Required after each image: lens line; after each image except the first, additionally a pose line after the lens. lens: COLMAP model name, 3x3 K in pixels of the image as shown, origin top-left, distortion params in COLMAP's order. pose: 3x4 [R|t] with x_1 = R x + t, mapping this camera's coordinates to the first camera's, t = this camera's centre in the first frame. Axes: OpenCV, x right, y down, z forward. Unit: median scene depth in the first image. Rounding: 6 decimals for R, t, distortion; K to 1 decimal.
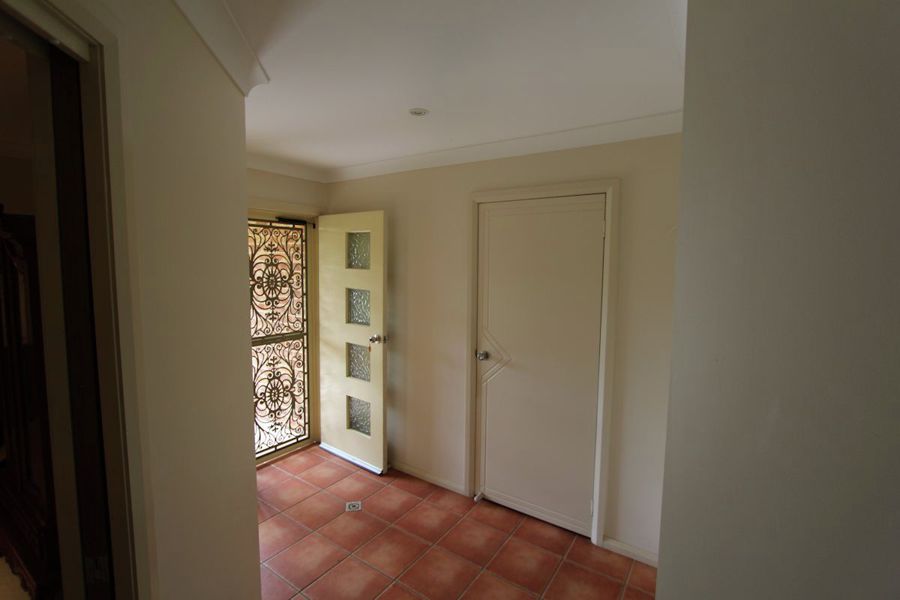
lens RADIAL K [[412.1, 0, 446.7], [0, 412.1, 299.3], [0, 0, 1]] dist [-0.017817, 0.000523]
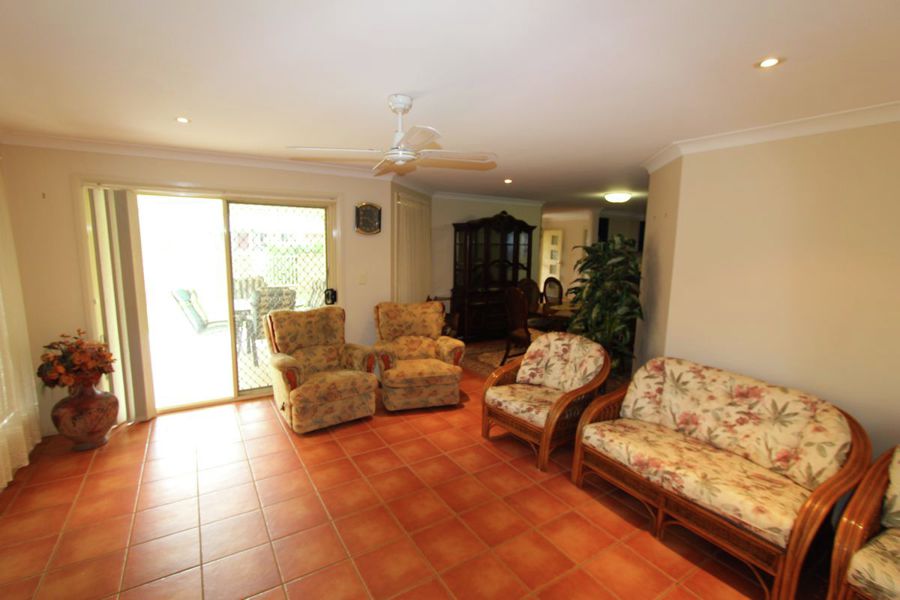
lens RADIAL K [[412.1, 0, 449.0], [0, 412.1, 301.2], [0, 0, 1]] dist [-0.017817, 0.000523]
pose [[0.901099, 0.065860, -0.428583, 0.579130], [-0.039642, 0.996771, 0.069826, 0.221353], [0.431798, -0.045931, 0.900800, -2.917725]]
